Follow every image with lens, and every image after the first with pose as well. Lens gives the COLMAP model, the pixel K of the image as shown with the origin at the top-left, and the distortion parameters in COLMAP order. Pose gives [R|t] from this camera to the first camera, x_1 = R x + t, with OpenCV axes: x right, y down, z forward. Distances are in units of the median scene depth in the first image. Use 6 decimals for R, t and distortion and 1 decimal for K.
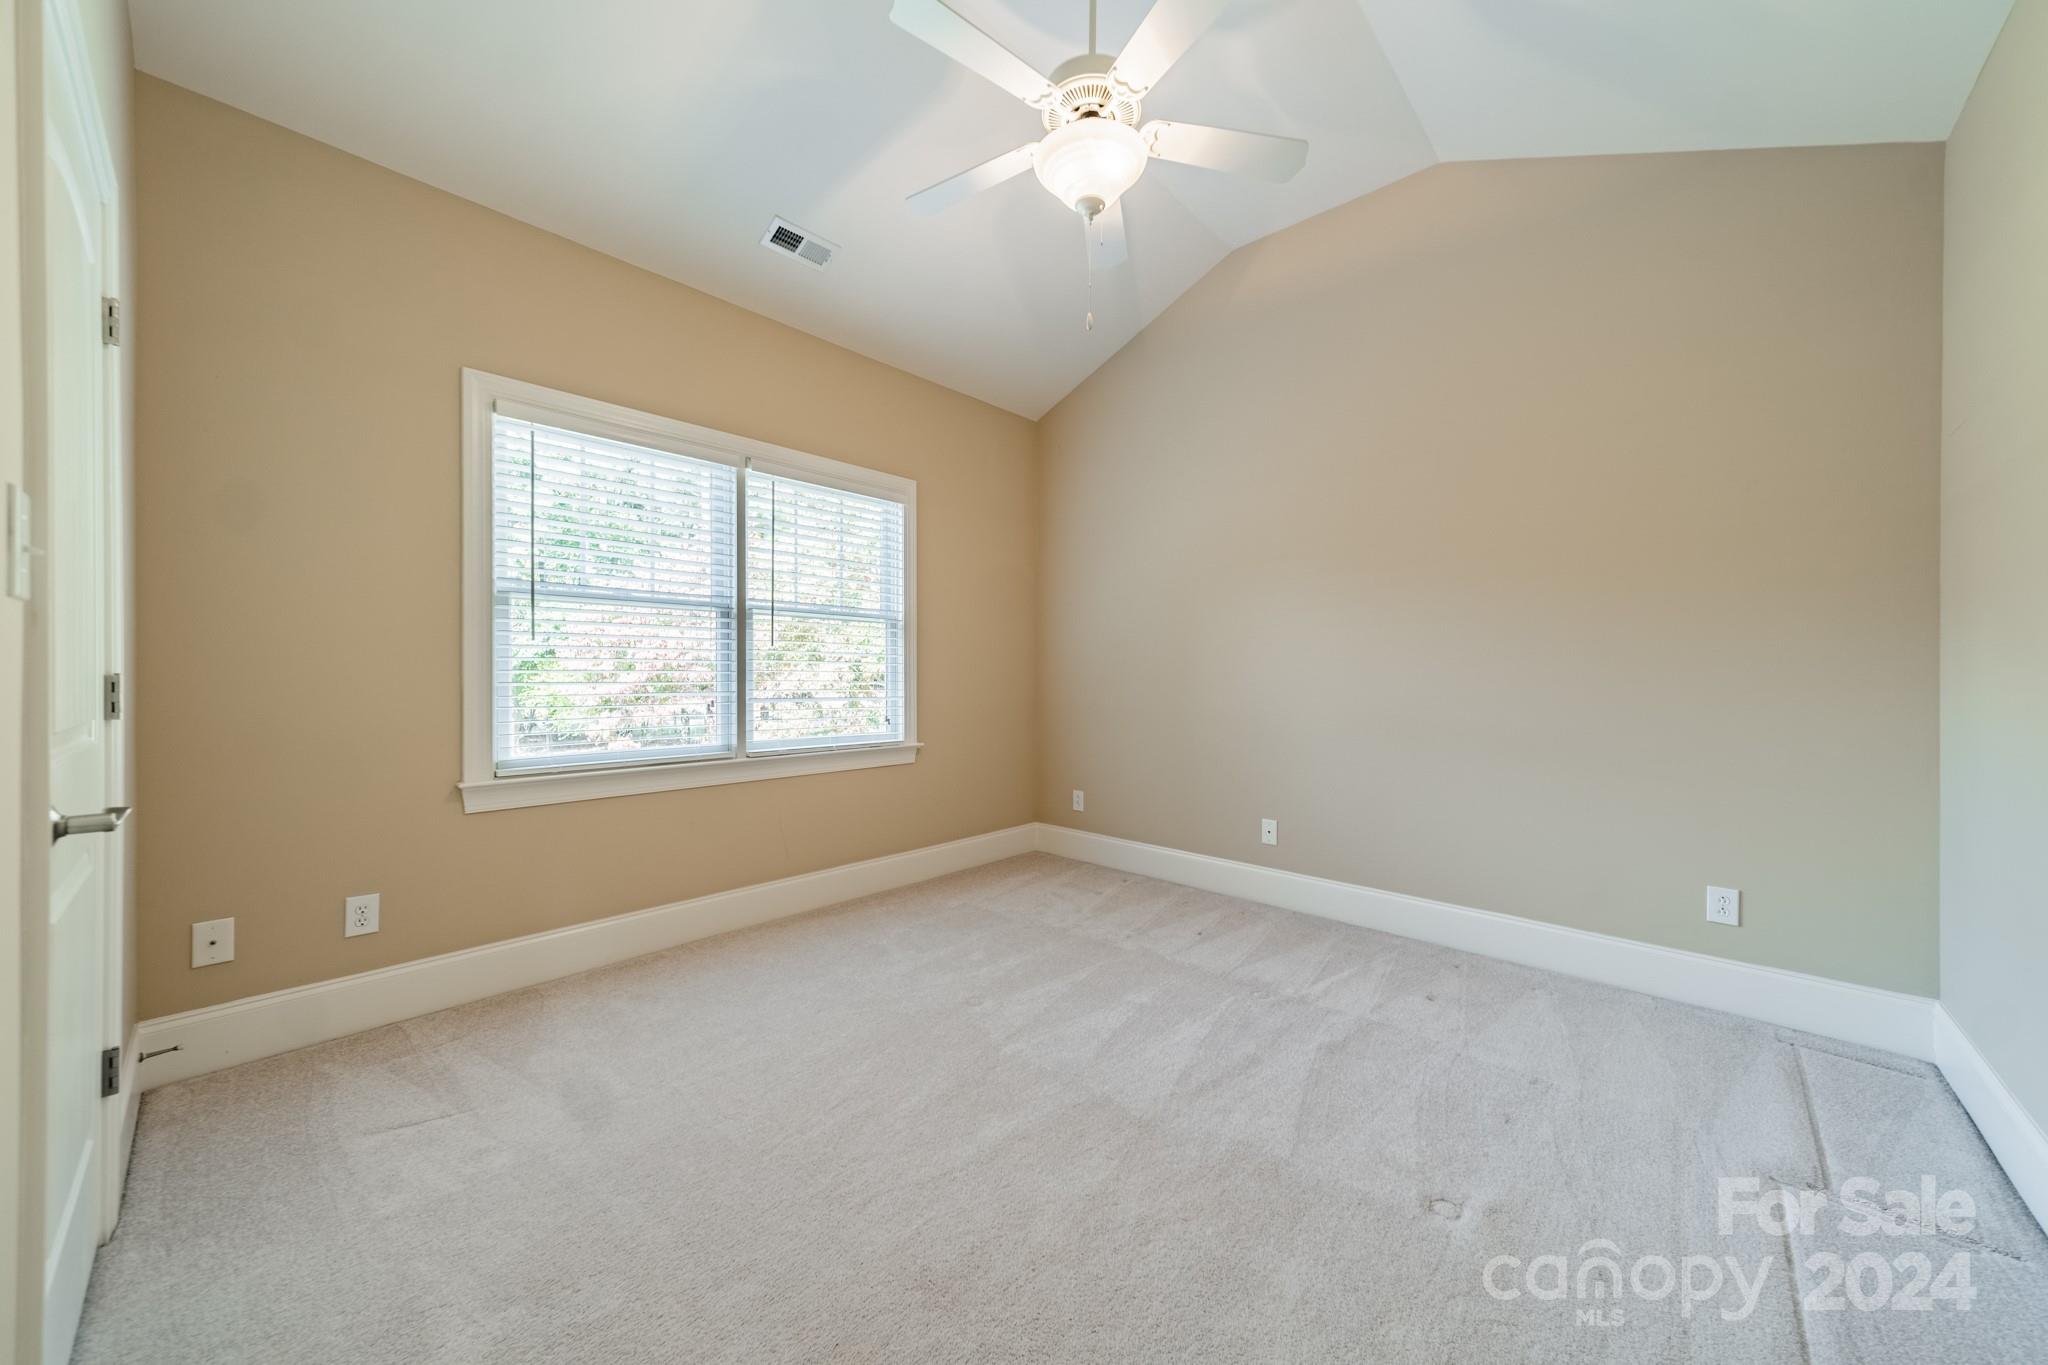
lens RADIAL K [[733.8, 0, 1020.7], [0, 733.8, 679.0], [0, 0, 1]] dist [0.005874, 0.000543]
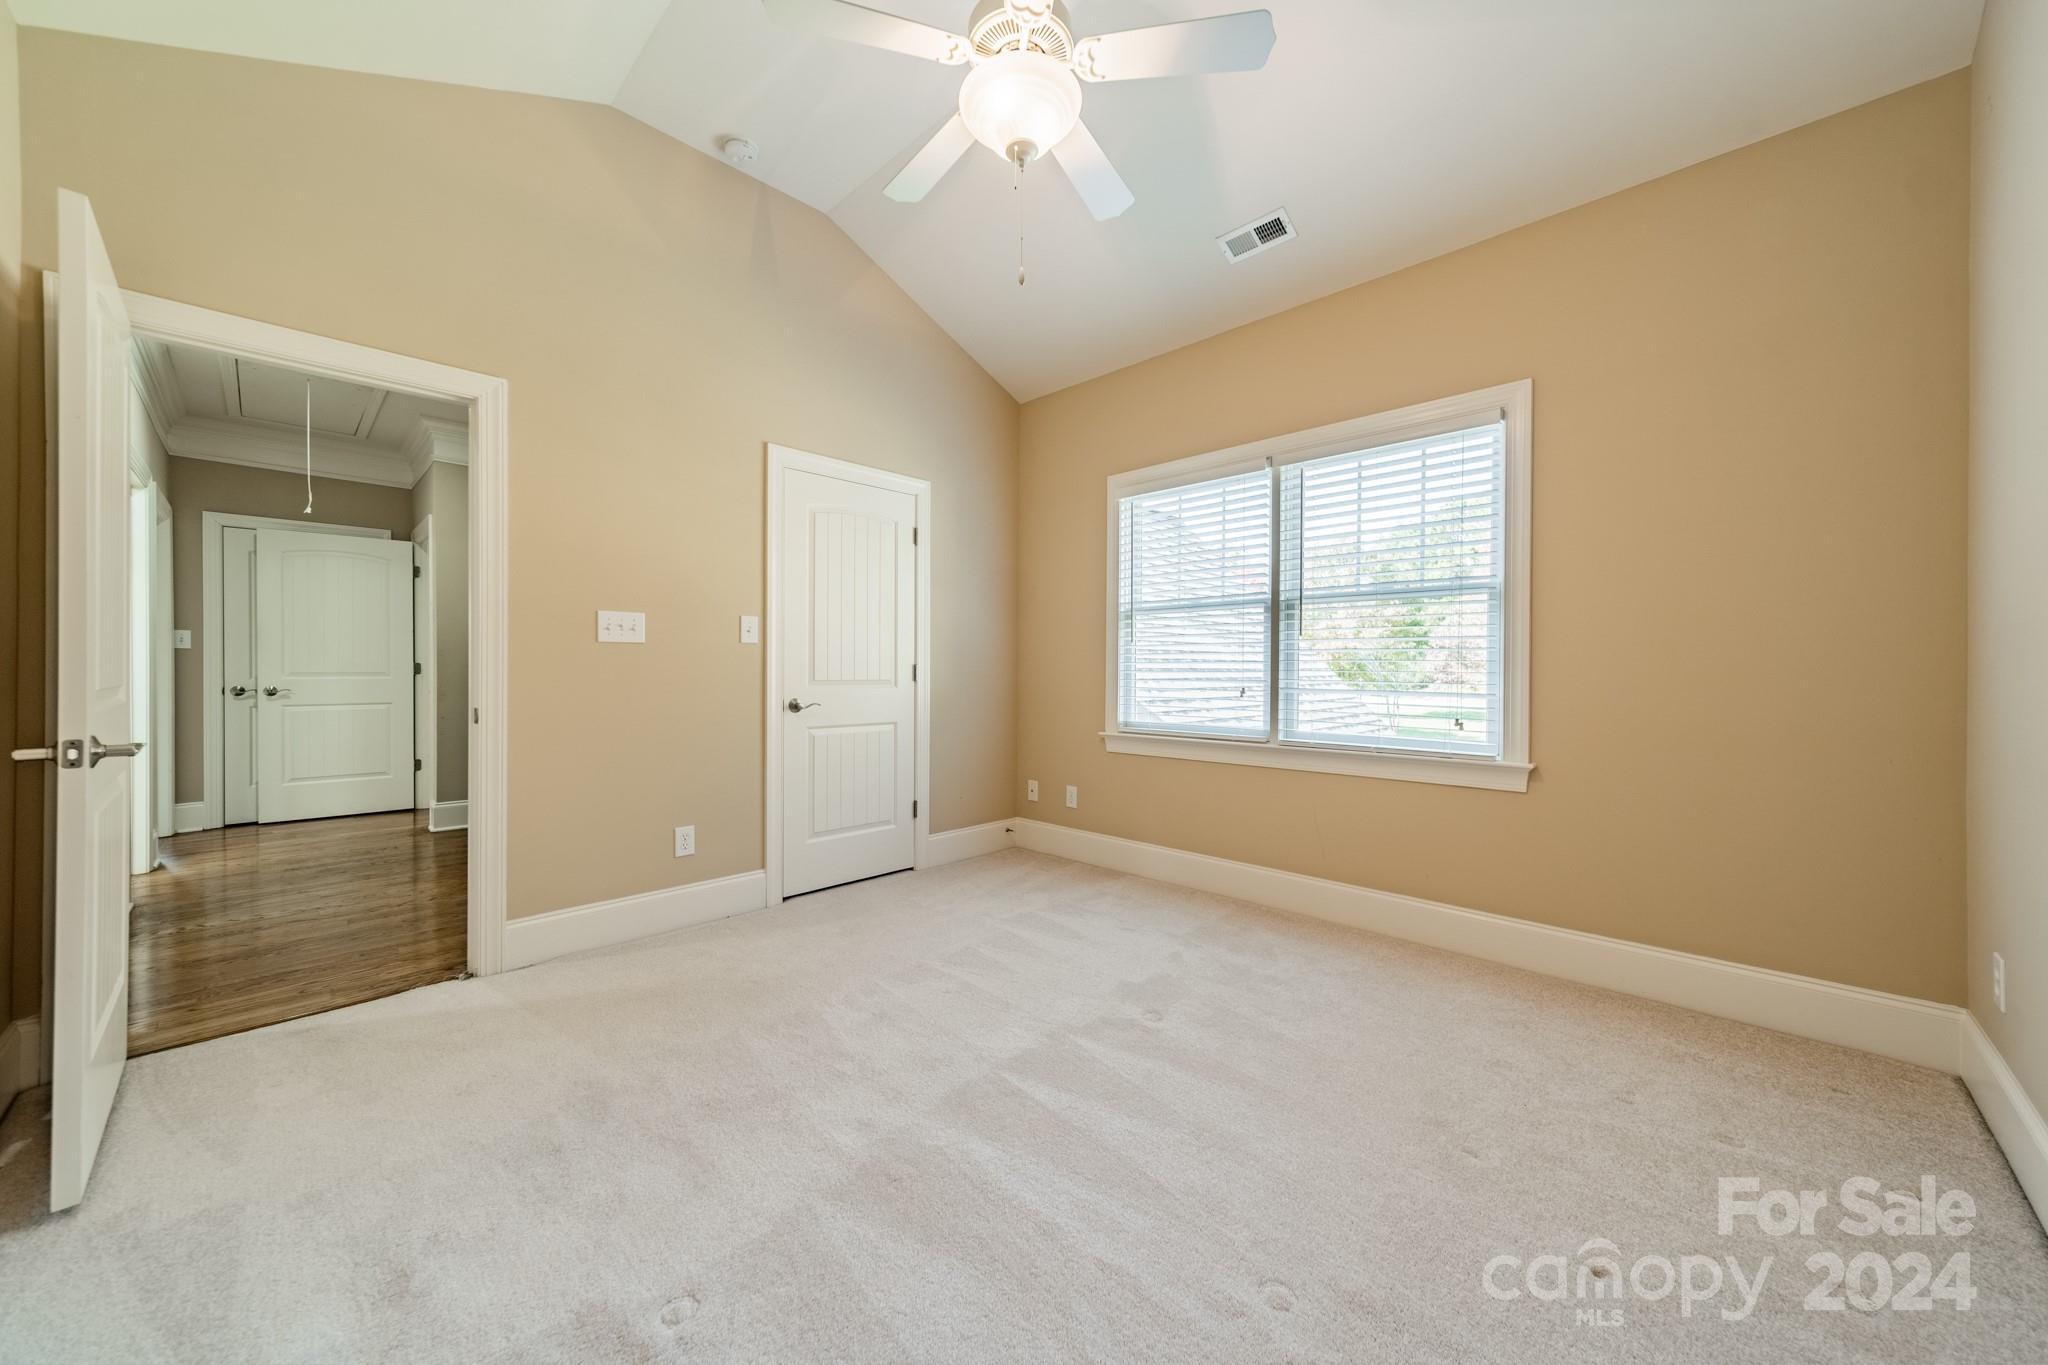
lens RADIAL K [[733.8, 0, 1005.0], [0, 733.8, 678.8], [0, 0, 1]] dist [0.005874, 0.000543]
pose [[-0.043098, 0.008334, -0.999036, 0.572585], [-0.010116, 0.999910, 0.008778, 0.006977], [0.999020, 0.010484, -0.043010, 0.556245]]
